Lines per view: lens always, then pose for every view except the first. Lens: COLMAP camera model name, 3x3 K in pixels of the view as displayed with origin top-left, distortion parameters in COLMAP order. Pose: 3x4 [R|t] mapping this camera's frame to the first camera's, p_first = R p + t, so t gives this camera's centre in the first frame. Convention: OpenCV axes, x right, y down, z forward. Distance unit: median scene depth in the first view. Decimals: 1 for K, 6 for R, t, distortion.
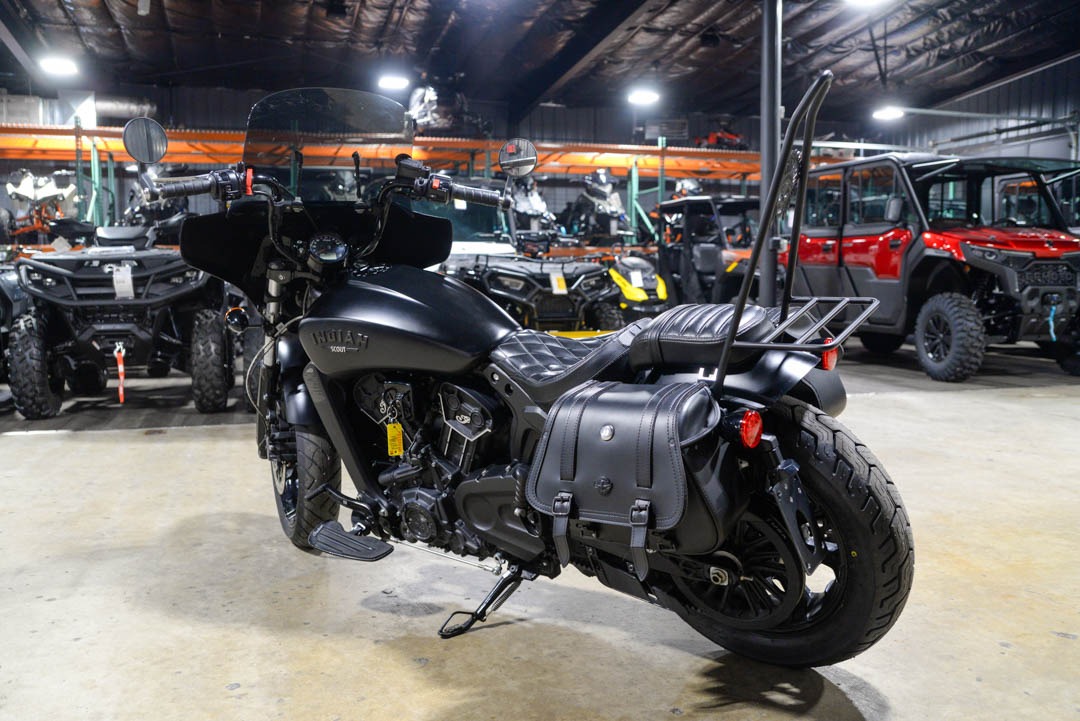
lens RADIAL K [[930.3, 0, 540.0], [0, 930.3, 360.5], [0, 0, 1]] dist [-0.092474, 0.114724]
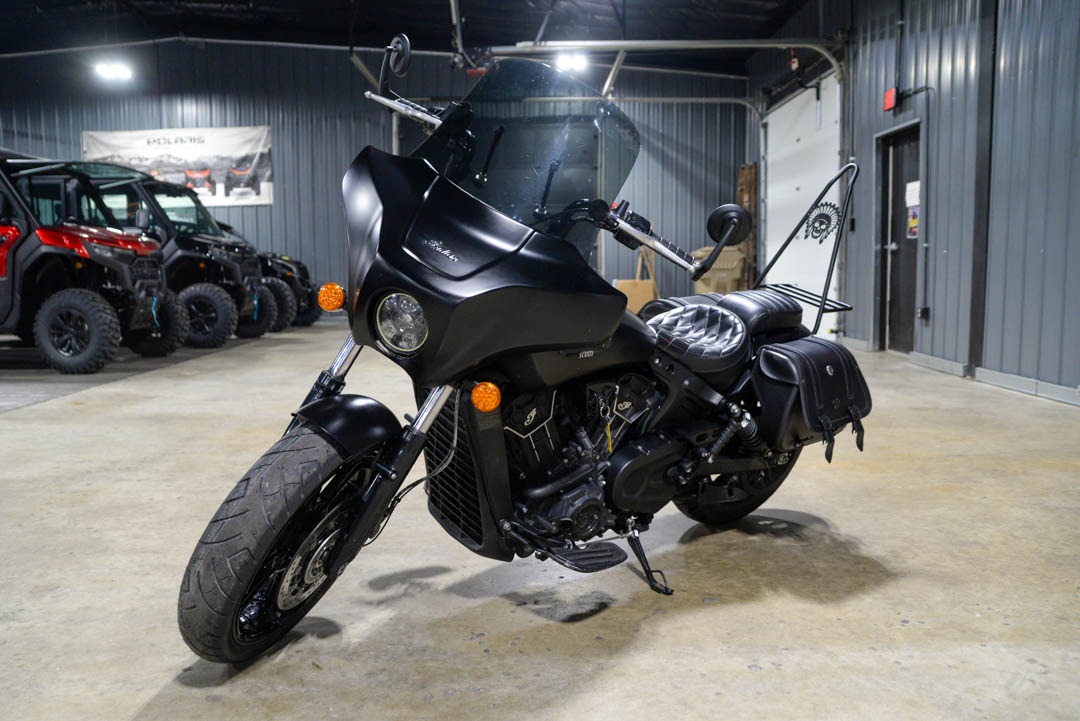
lens RADIAL K [[853.5, 0, 532.5], [0, 853.5, 371.3], [0, 0, 1]] dist [-0.073021, 0.010675]
pose [[0.315341, -0.114218, 0.942080, -0.312919], [0.088182, 0.991962, 0.090749, -0.022228], [-0.944872, 0.054458, 0.322878, 0.221905]]
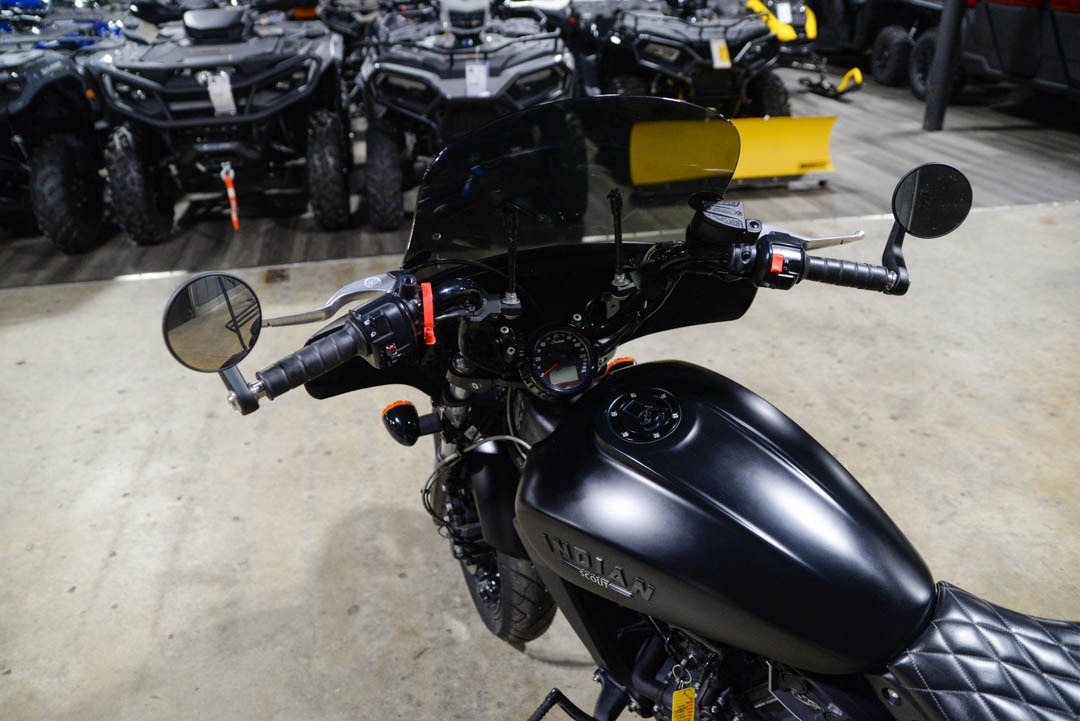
lens RADIAL K [[853.5, 0, 532.5], [0, 853.5, 371.3], [0, 0, 1]] dist [-0.073021, 0.010675]
pose [[0.994124, 0.039809, -0.100660, -0.060746], [-0.000088, 0.930219, 0.367006, -0.093846], [0.108246, -0.364840, 0.924756, 0.164210]]
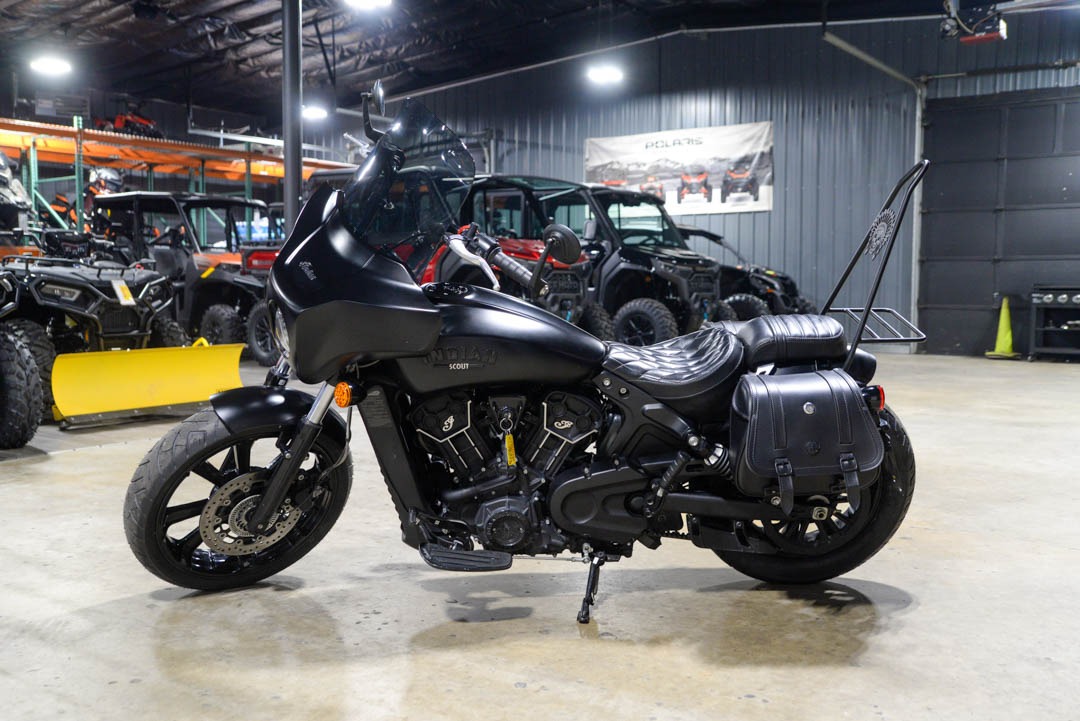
lens RADIAL K [[1037.8, 0, 540.0], [0, 1037.8, 360.5], [0, 0, 1]] dist [-0.060093, 0.123696]
pose [[0.796625, -0.038987, 0.603215, -0.247645], [0.047158, 0.998885, 0.002282, -0.004151], [-0.602631, 0.026628, 0.797576, 0.008111]]
